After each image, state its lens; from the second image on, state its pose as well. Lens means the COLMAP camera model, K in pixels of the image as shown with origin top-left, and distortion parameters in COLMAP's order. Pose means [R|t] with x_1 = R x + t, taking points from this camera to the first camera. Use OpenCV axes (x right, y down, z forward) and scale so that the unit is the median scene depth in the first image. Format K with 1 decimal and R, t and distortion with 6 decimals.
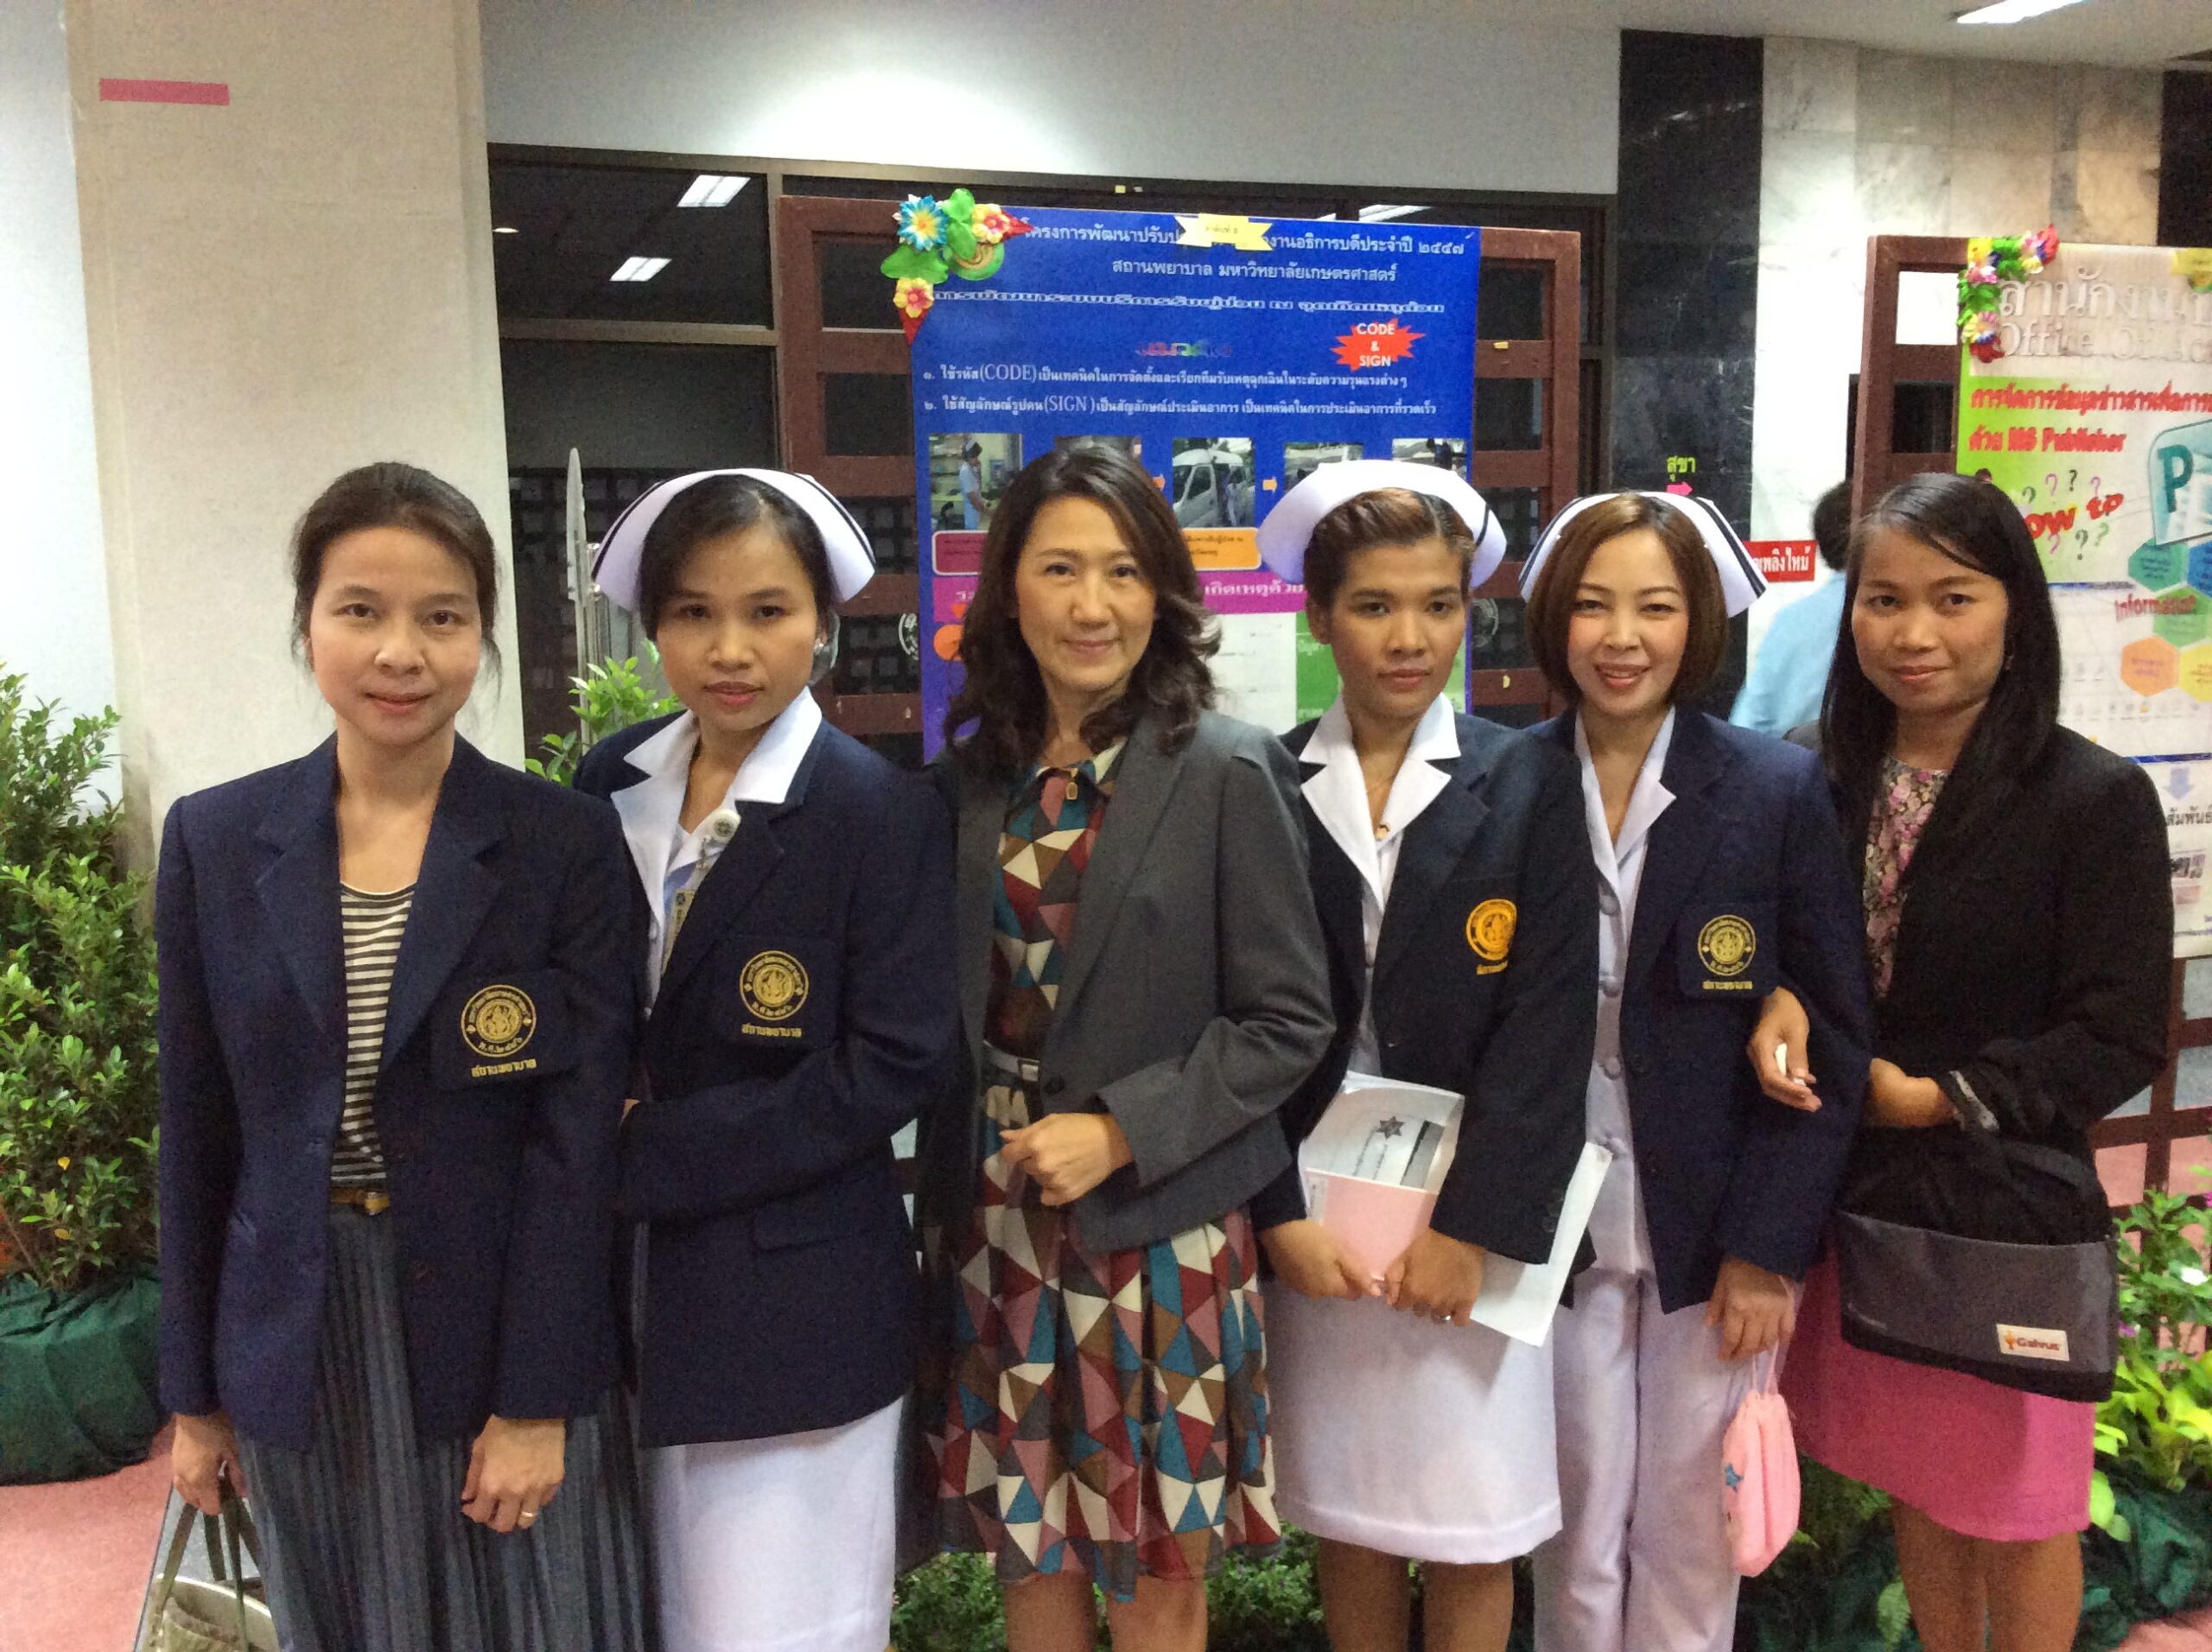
lens RADIAL K [[2094.8, 0, 1114.7], [0, 2094.8, 819.9], [0, 0, 1]] dist [0.027393, 0.000000]
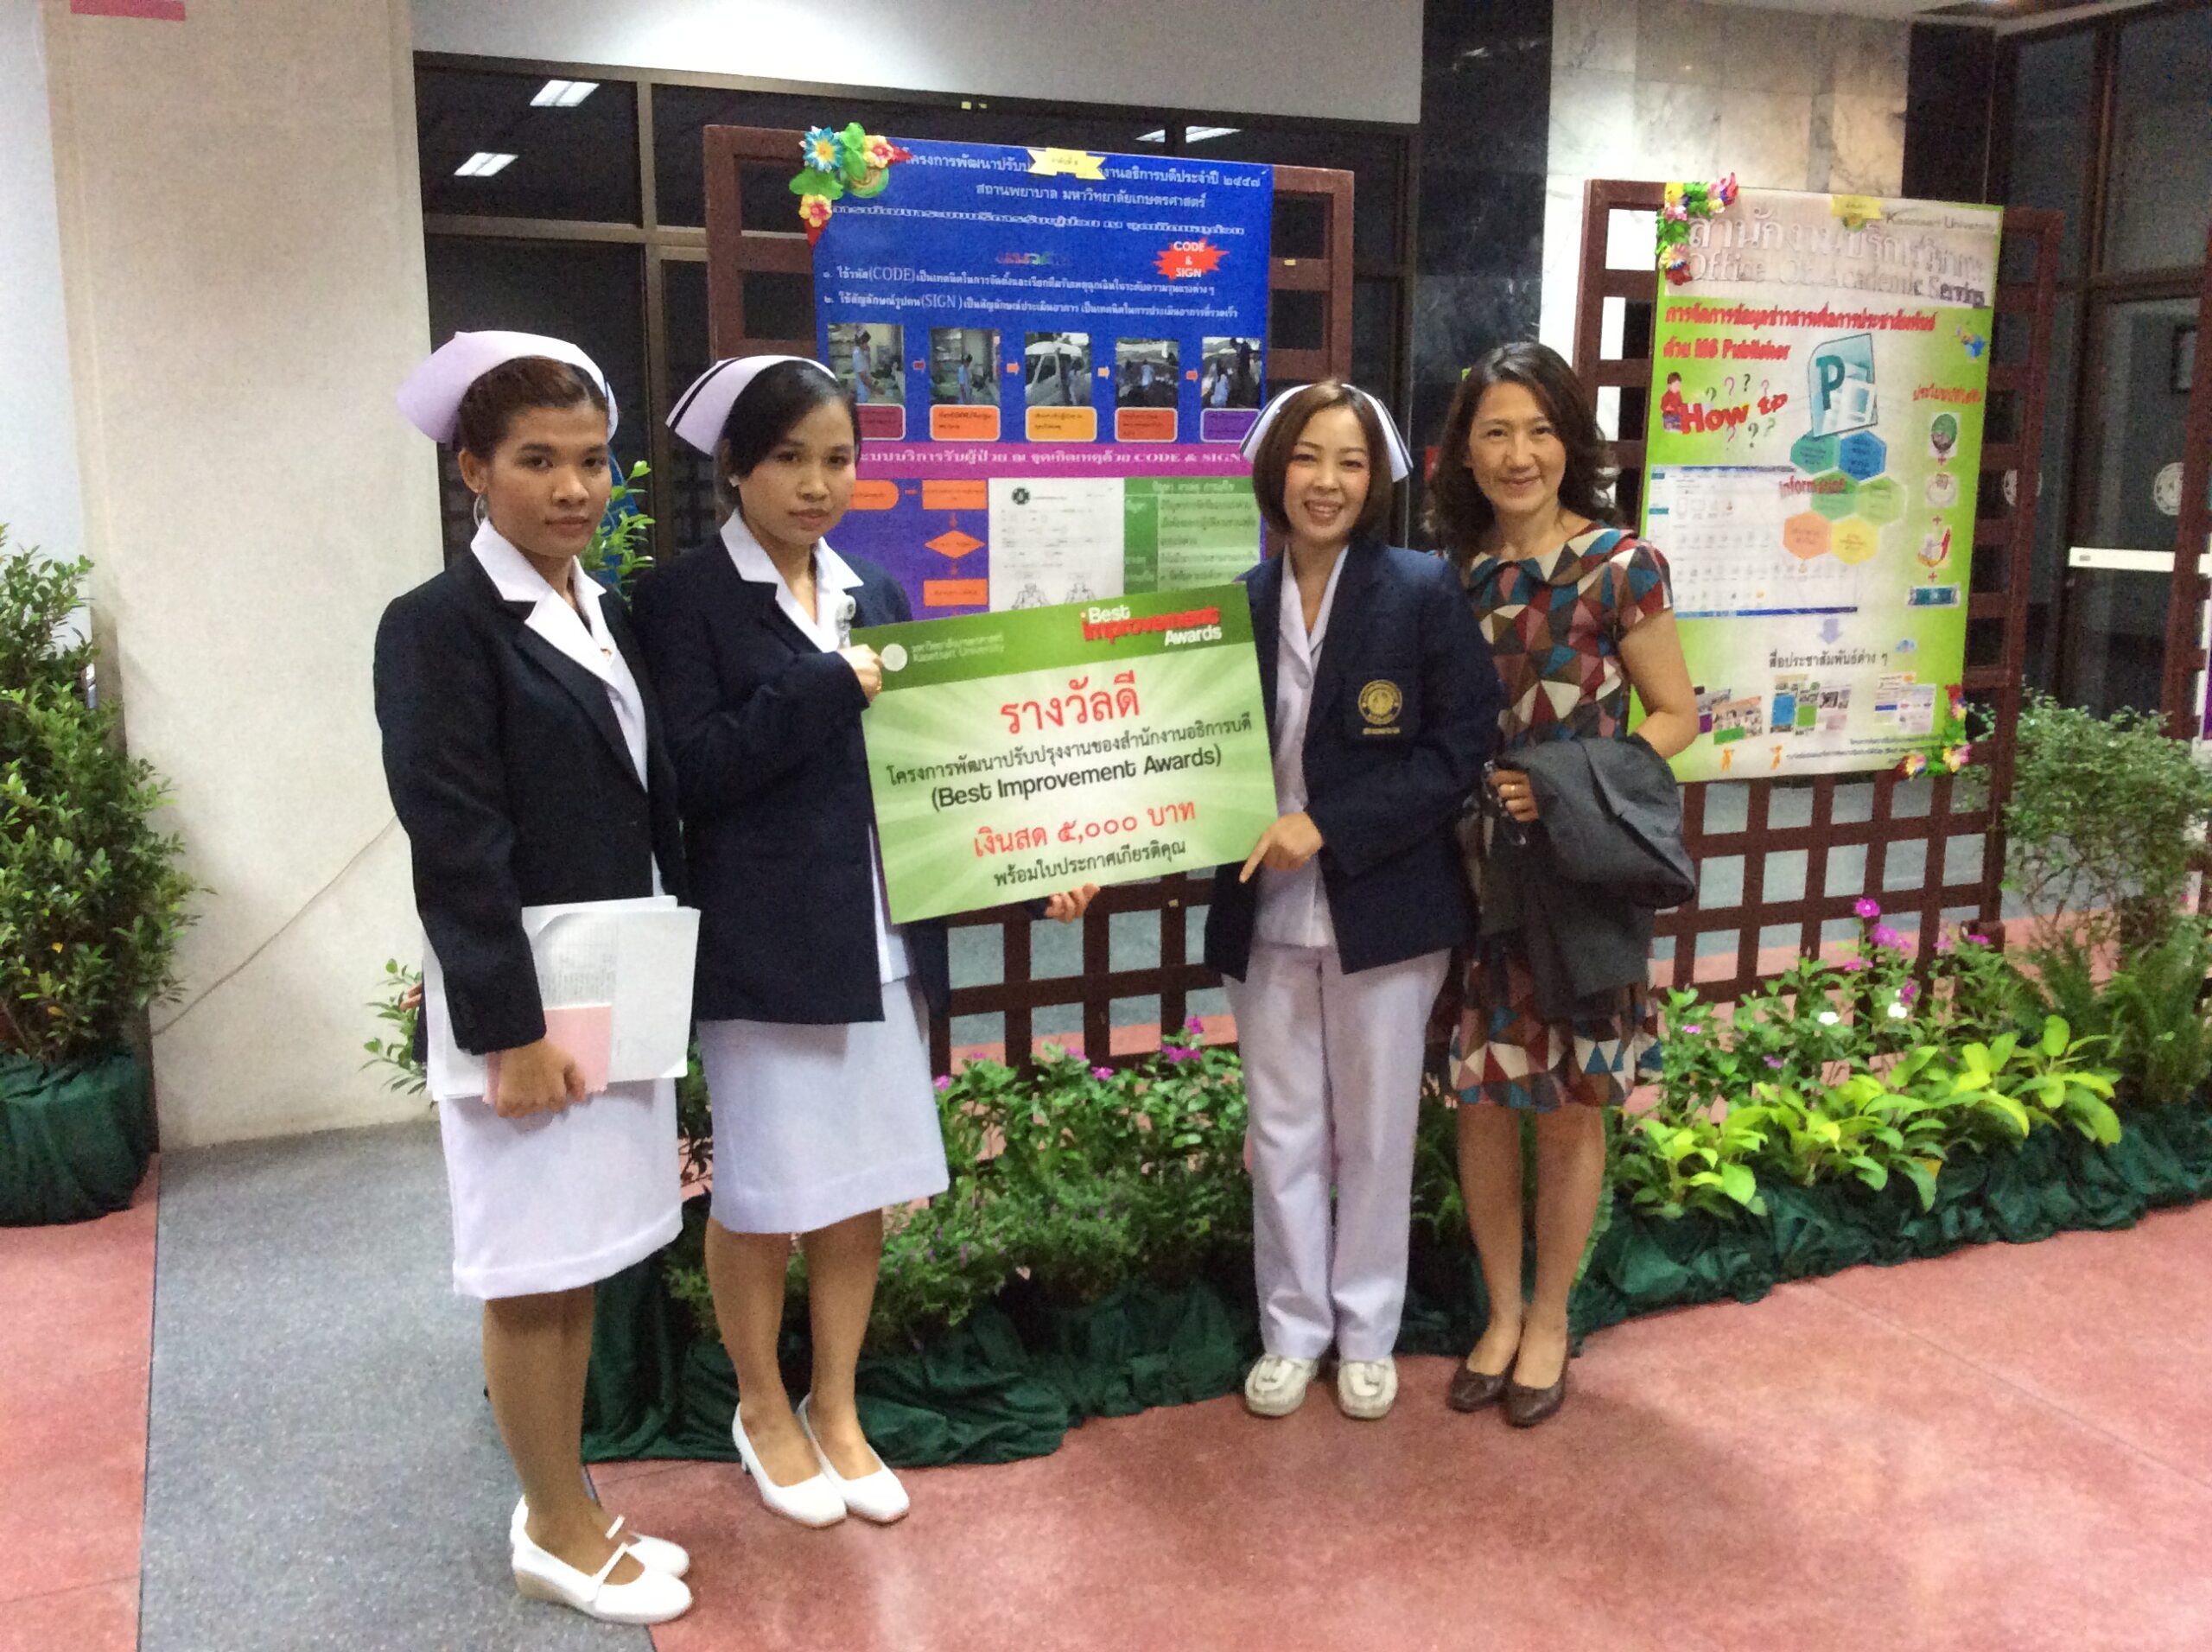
lens RADIAL K [[2094.8, 0, 1106.1], [0, 2094.8, 822.0], [0, 0, 1]] dist [0.027393, 0.000000]
pose [[0.996962, 0.001815, 0.077870, -0.017906], [-0.005087, 0.999111, 0.041838, 0.047846], [-0.077725, -0.042107, 0.996085, -0.215907]]
